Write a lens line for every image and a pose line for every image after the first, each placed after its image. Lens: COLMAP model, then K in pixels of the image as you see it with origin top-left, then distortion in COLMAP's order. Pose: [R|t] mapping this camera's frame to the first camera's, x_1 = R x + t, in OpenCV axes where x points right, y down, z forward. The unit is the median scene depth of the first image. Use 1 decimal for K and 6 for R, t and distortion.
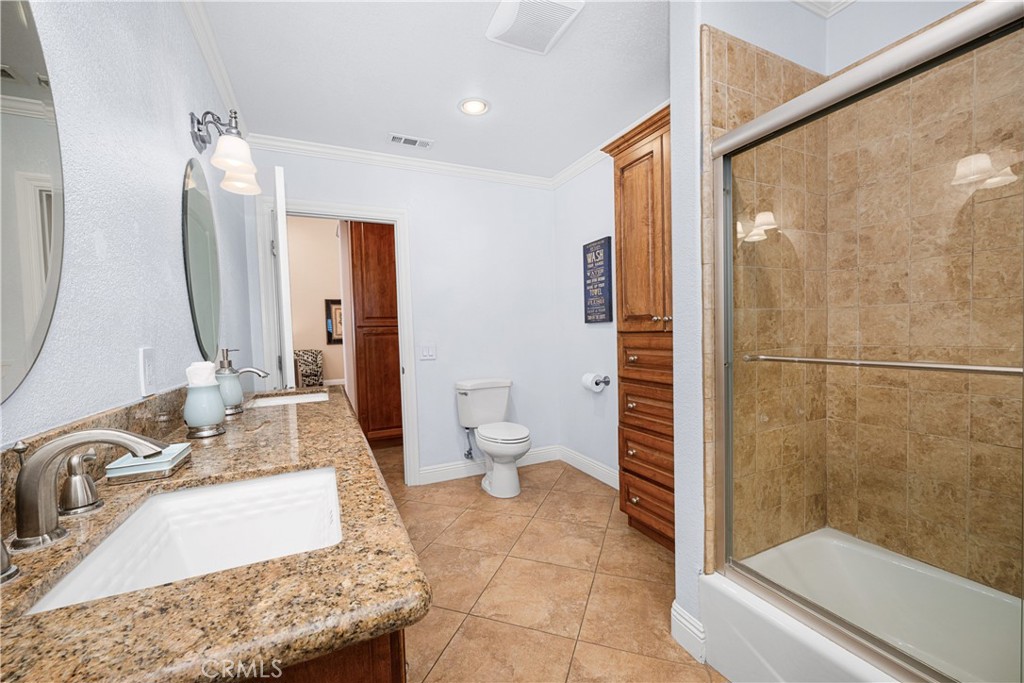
lens RADIAL K [[398.2, 0, 514.3], [0, 398.2, 345.0], [0, 0, 1]] dist [0.002385, 0.000095]
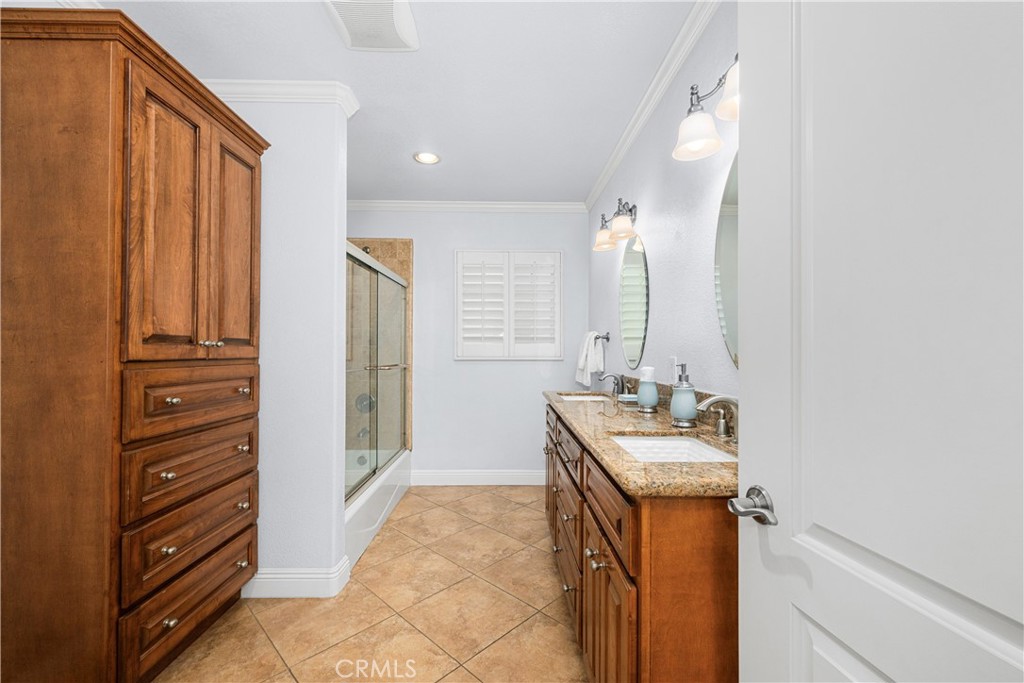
lens RADIAL K [[398.2, 0, 511.7], [0, 398.2, 348.0], [0, 0, 1]] dist [0.002385, 0.000095]
pose [[-0.905145, 0.032358, 0.423870, -0.519337], [0.040236, 0.999144, 0.009647, -0.038945], [-0.423195, 0.025786, -0.905672, 1.453556]]
